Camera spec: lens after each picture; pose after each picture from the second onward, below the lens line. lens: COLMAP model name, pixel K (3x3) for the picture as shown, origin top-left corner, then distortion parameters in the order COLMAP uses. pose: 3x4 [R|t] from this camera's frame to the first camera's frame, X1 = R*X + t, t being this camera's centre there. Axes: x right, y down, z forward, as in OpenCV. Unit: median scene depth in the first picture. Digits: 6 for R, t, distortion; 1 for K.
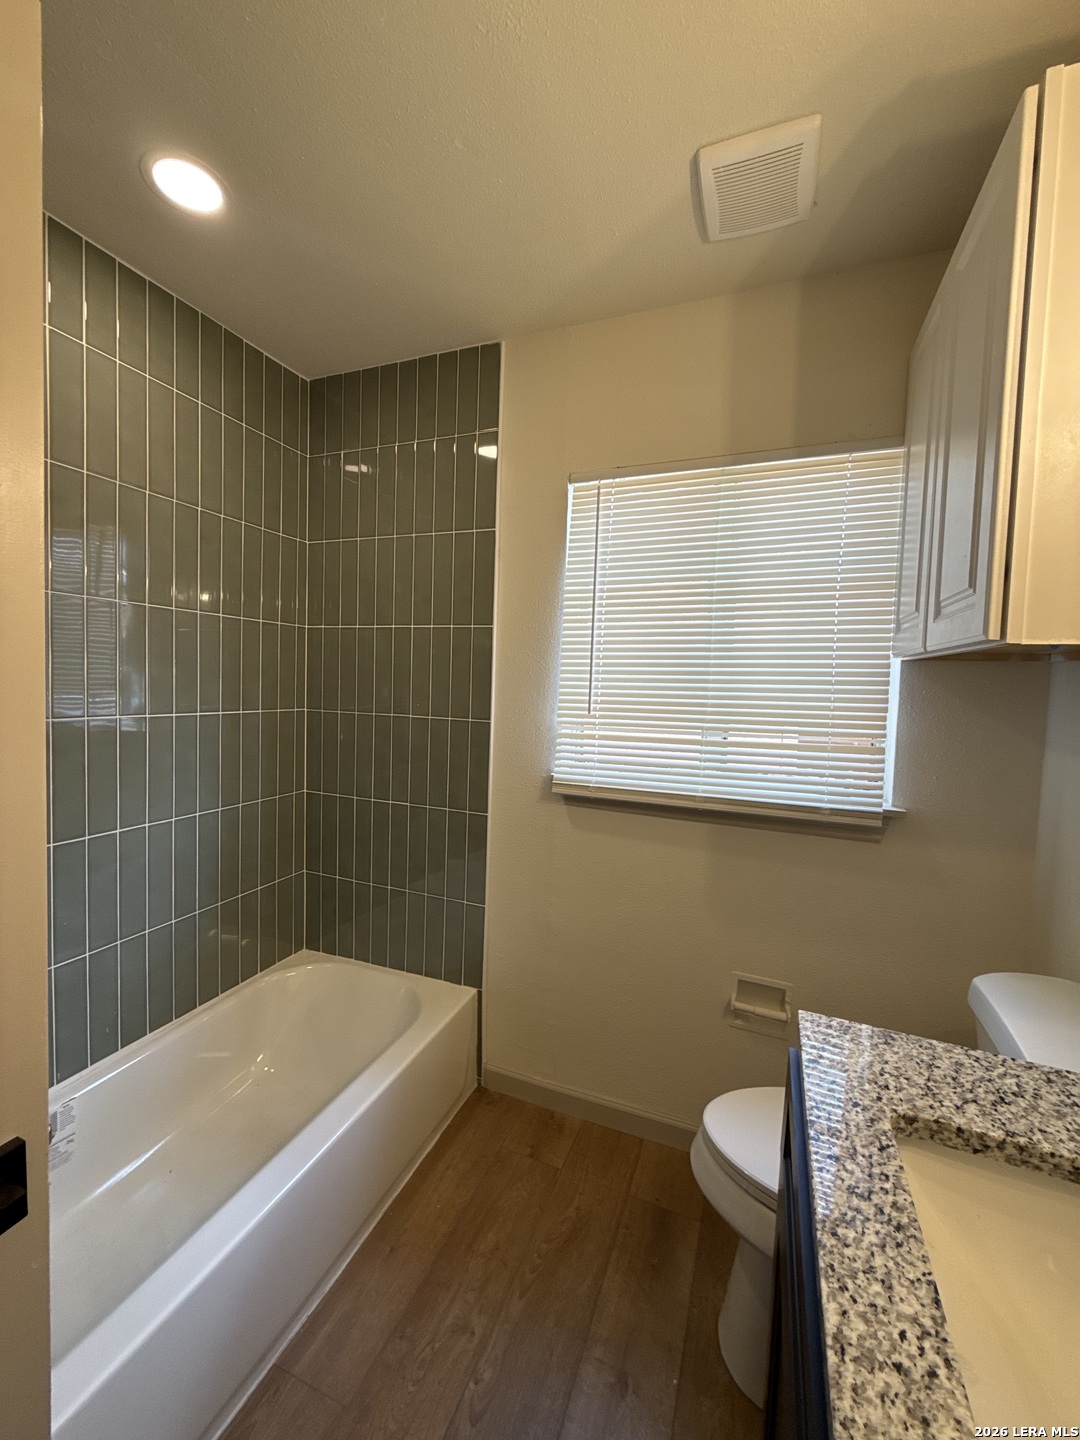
lens RADIAL K [[575.6, 0, 541.4], [0, 575.6, 714.2], [0, 0, 1]] dist [-0.001885, 0.001040]
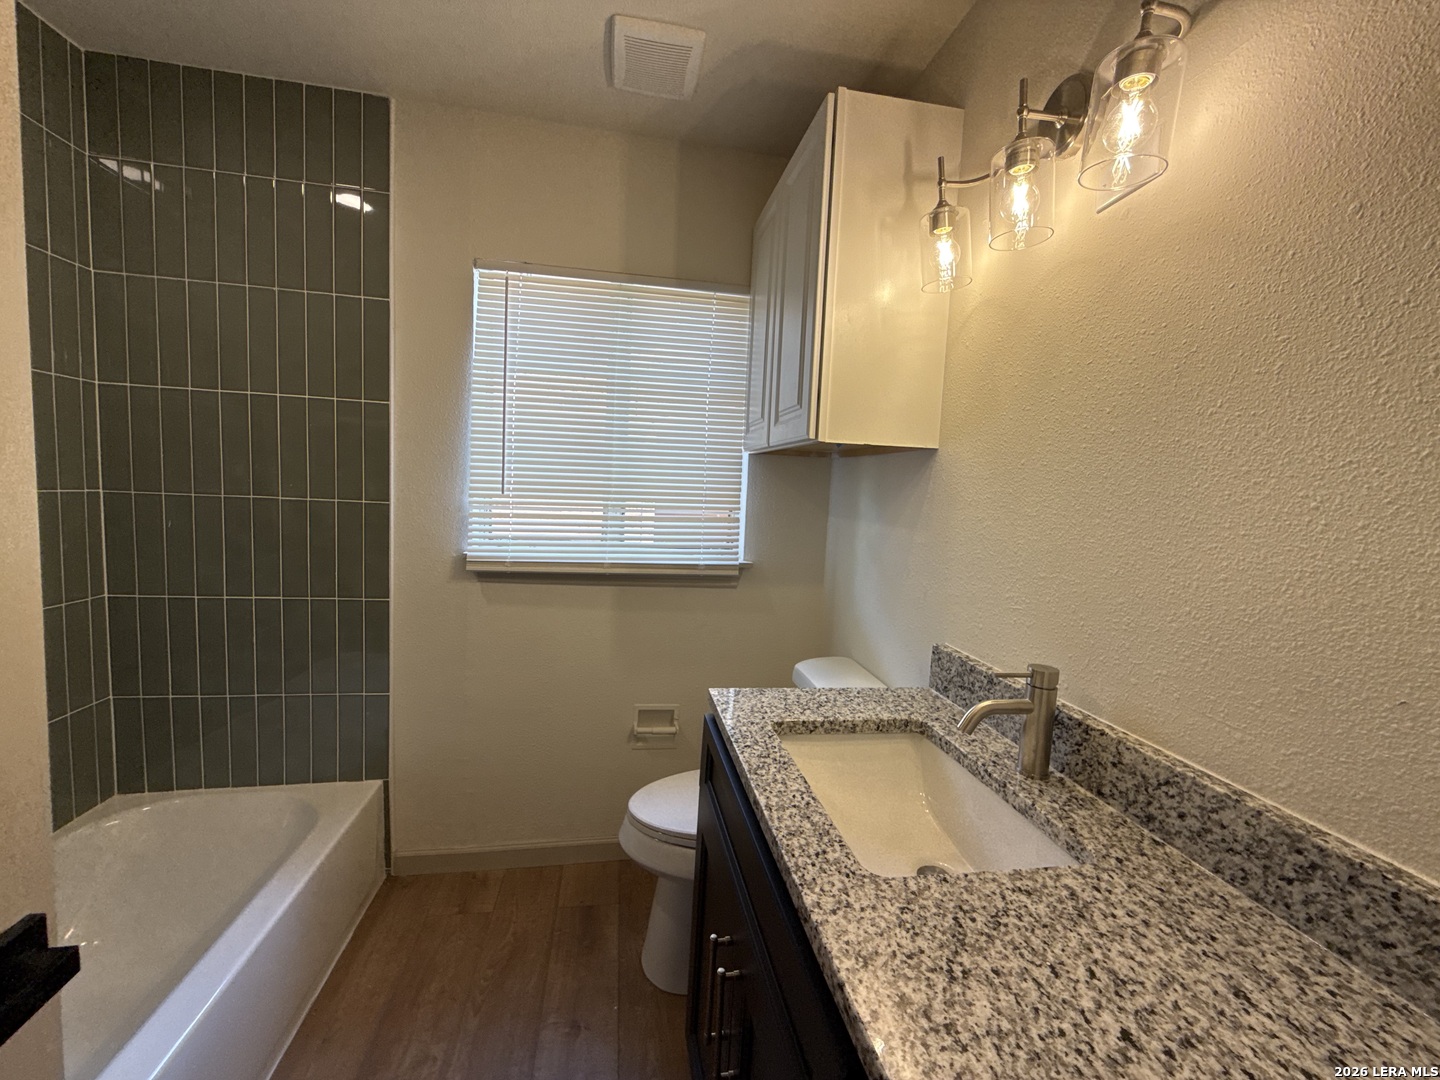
lens RADIAL K [[574.8, 0, 713.8], [0, 574.8, 538.9], [0, 0, 1]] dist [0.000501, -0.000212]
pose [[0.854133, -0.036429, 0.518777, -0.160302], [0.009984, 0.998508, 0.053678, 0.034125], [-0.519958, -0.040668, 0.853223, -0.130852]]
